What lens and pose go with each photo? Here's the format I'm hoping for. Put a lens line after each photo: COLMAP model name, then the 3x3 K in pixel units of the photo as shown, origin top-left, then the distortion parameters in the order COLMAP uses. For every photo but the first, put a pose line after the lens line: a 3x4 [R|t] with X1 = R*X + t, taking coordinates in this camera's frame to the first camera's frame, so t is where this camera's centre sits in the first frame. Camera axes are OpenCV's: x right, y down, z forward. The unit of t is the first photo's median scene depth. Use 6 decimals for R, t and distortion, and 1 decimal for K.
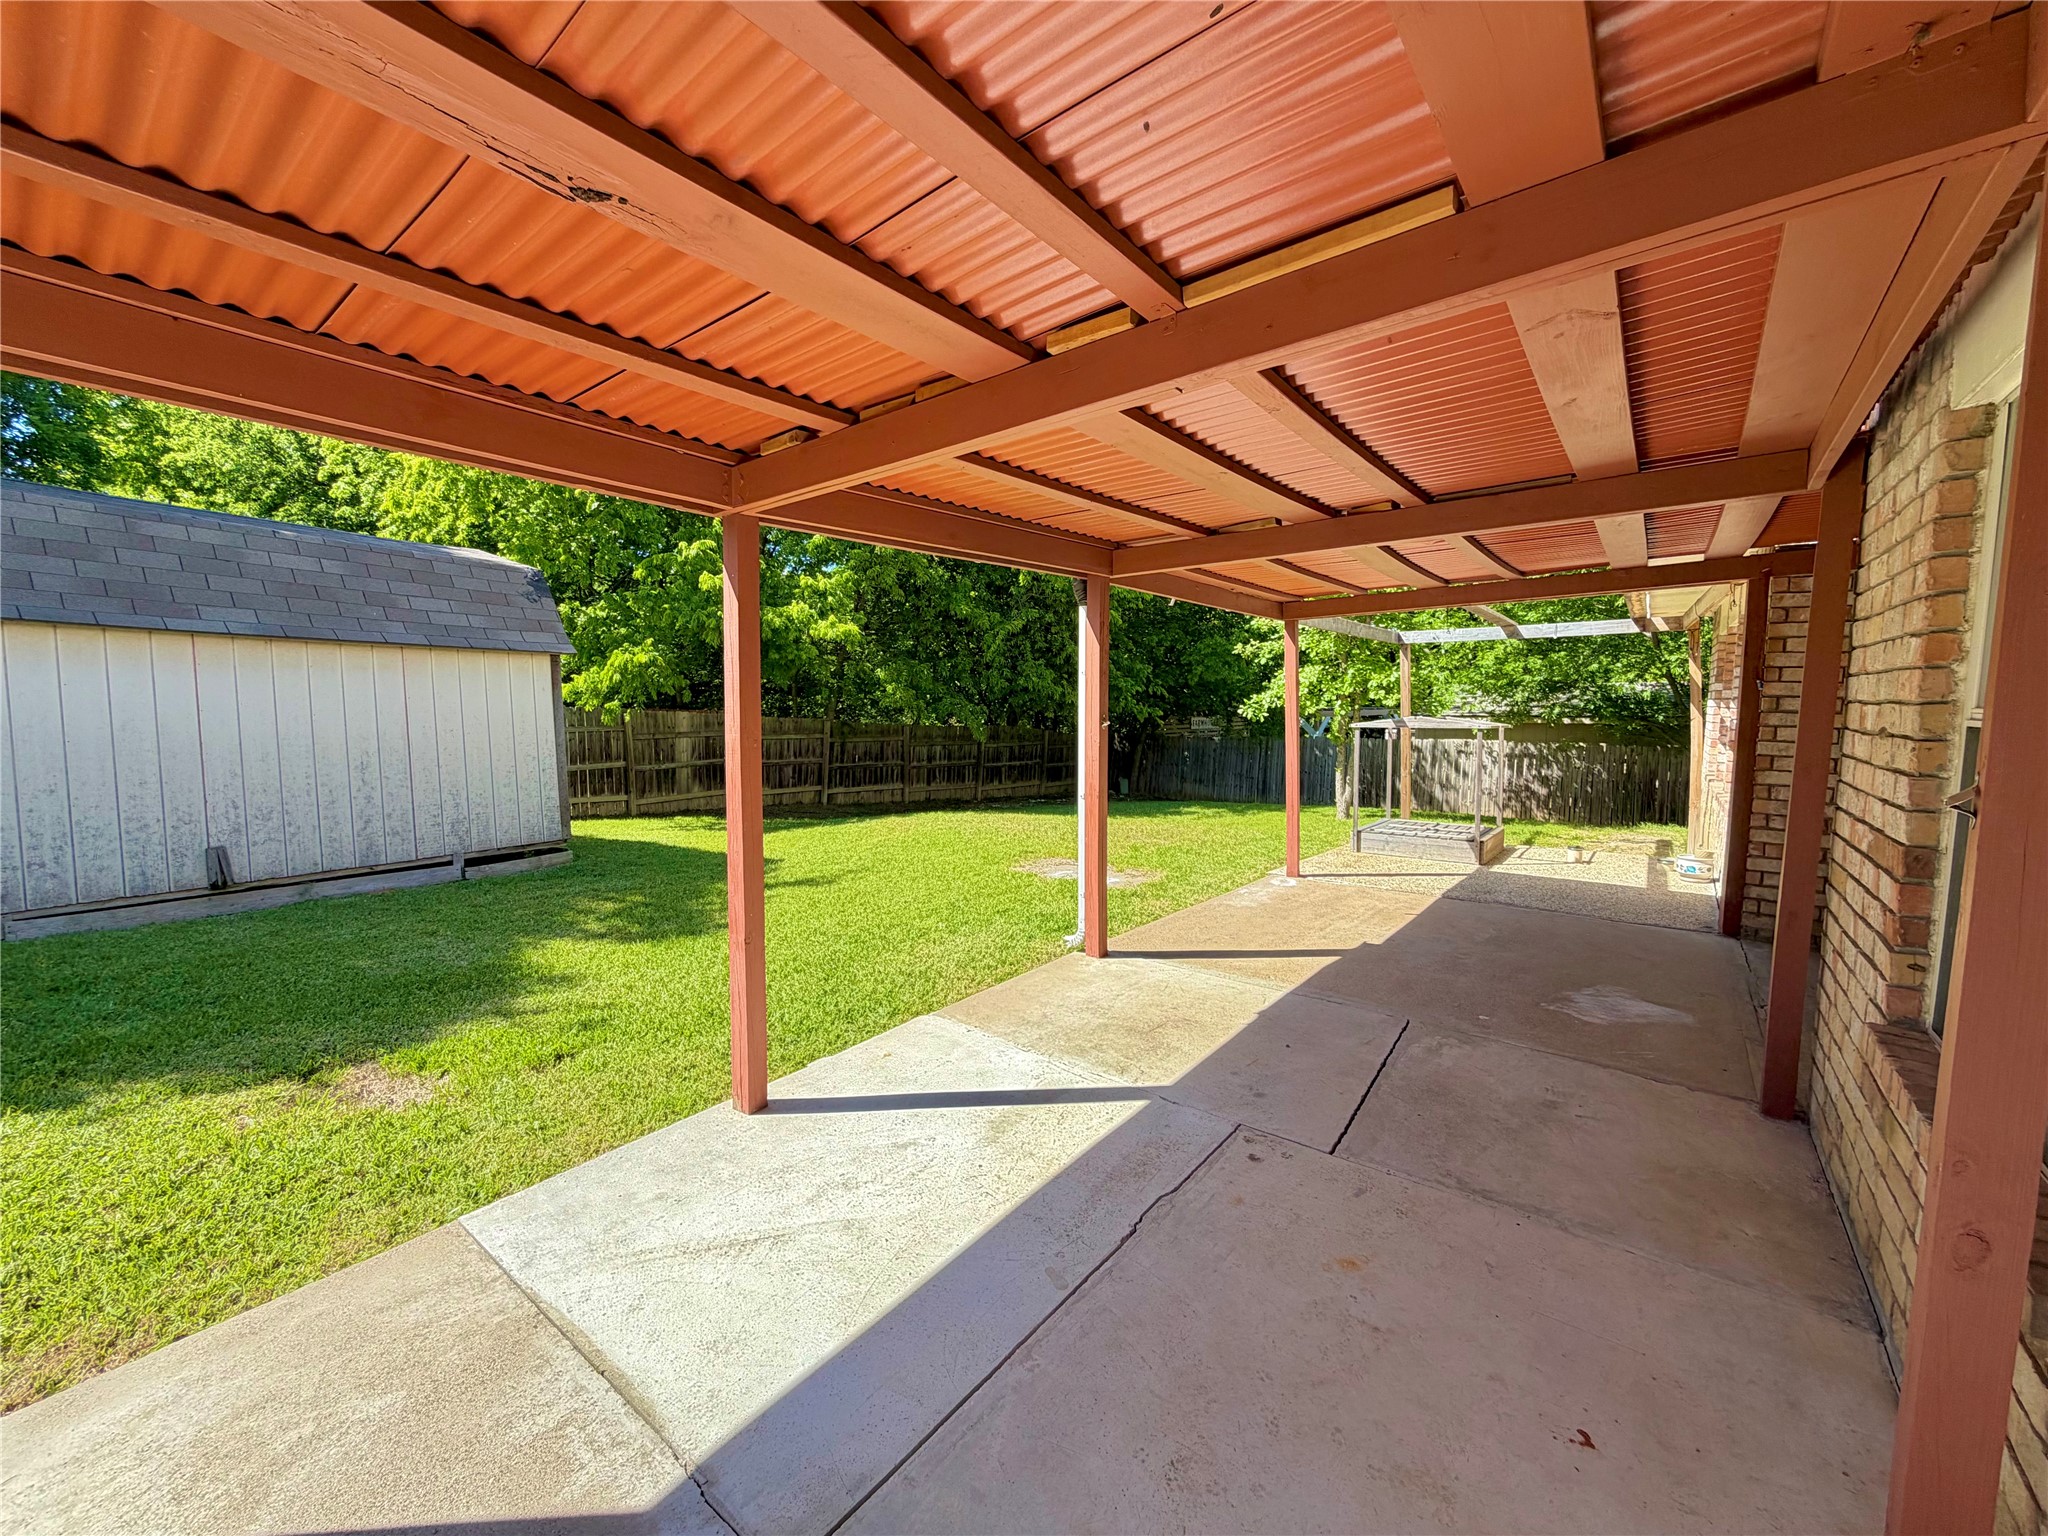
lens RADIAL K [[815.9, 0, 1018.0], [0, 815.9, 777.3], [0, 0, 1]] dist [-0.000609, -0.000382]
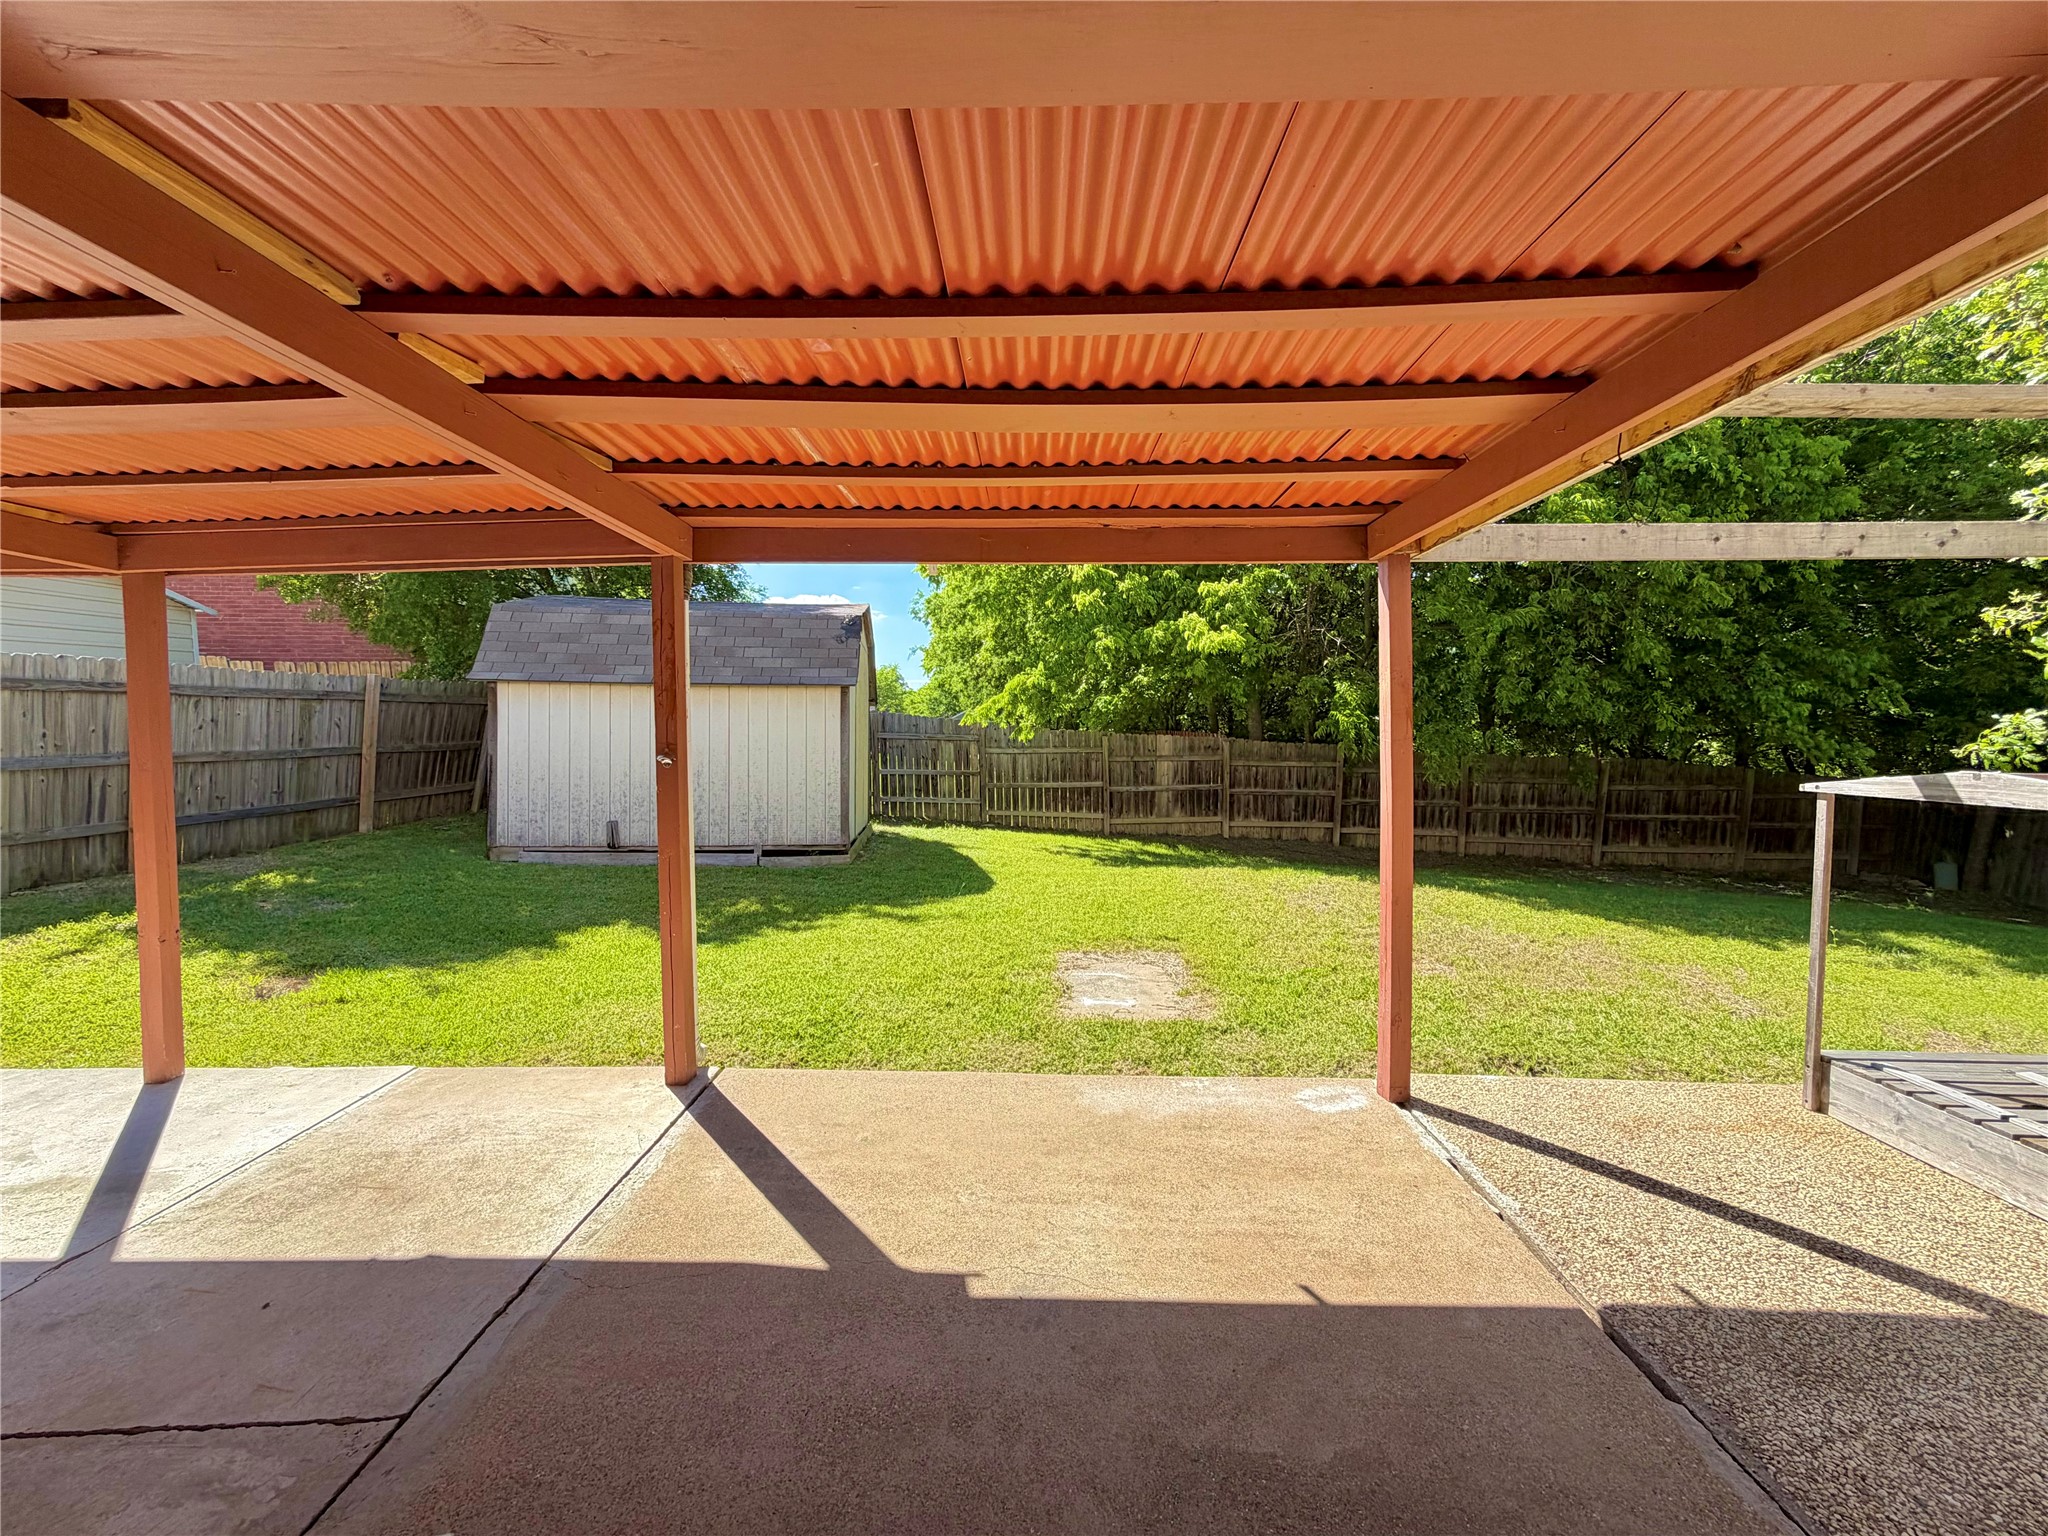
lens RADIAL K [[815.9, 0, 1024.4], [0, 815.9, 760.5], [0, 0, 1]] dist [-0.000609, -0.000382]
pose [[0.611553, 0.033818, -0.790481, 0.488059], [-0.070837, 0.997414, -0.012132, -0.044830], [0.788026, 0.063415, 0.612367, 0.457842]]
